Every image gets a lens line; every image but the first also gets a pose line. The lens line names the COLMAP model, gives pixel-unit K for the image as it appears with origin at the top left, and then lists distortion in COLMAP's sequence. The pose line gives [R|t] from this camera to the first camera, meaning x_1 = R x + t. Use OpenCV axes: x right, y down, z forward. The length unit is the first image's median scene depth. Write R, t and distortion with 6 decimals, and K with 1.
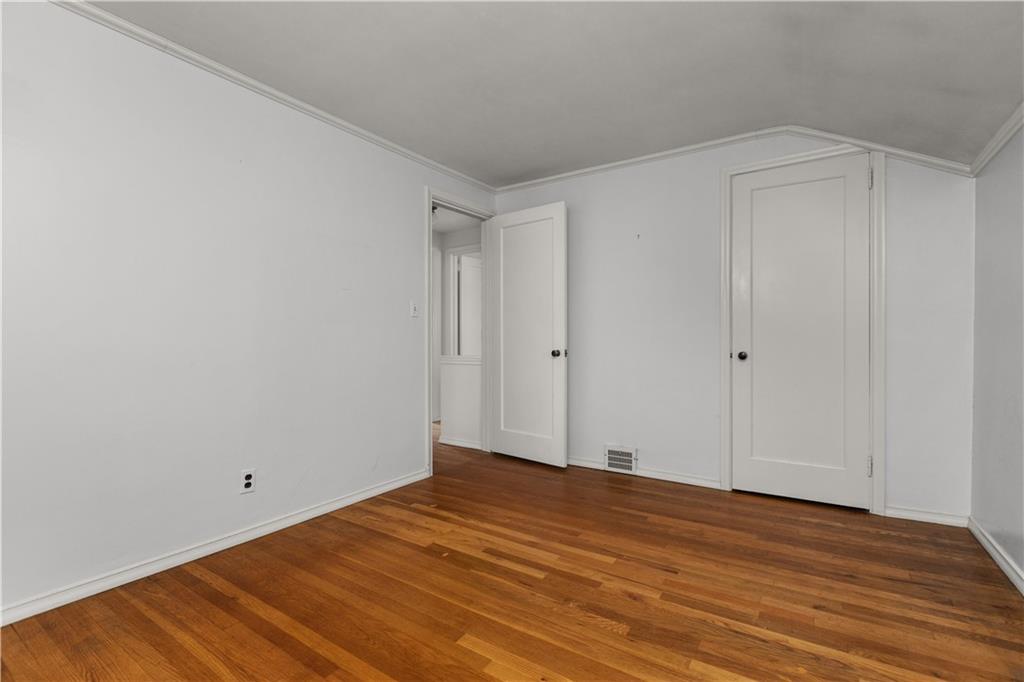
lens RADIAL K [[464.2, 0, 512.0], [0, 464.2, 341.5], [0, 0, 1]] dist [0.000185, 0.001177]
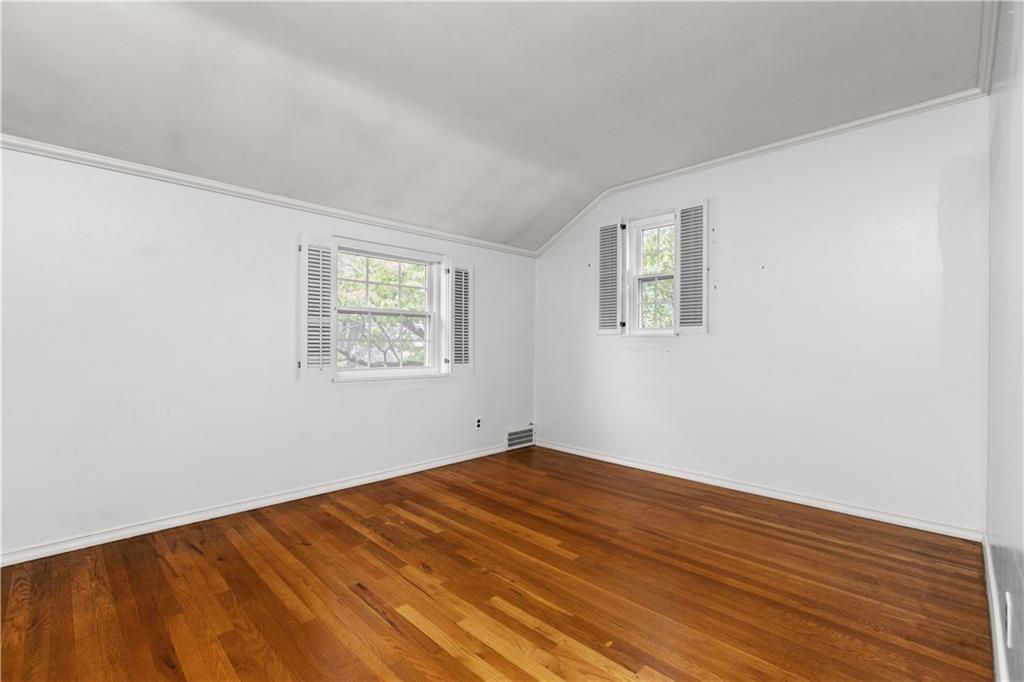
lens RADIAL K [[464.2, 0, 511.6], [0, 464.2, 341.1], [0, 0, 1]] dist [0.000185, 0.001177]
pose [[-0.981895, -0.004336, 0.189376, -0.142833], [-0.004847, 0.999986, -0.002231, -0.007994], [-0.189364, -0.003108, -0.981902, 1.911056]]
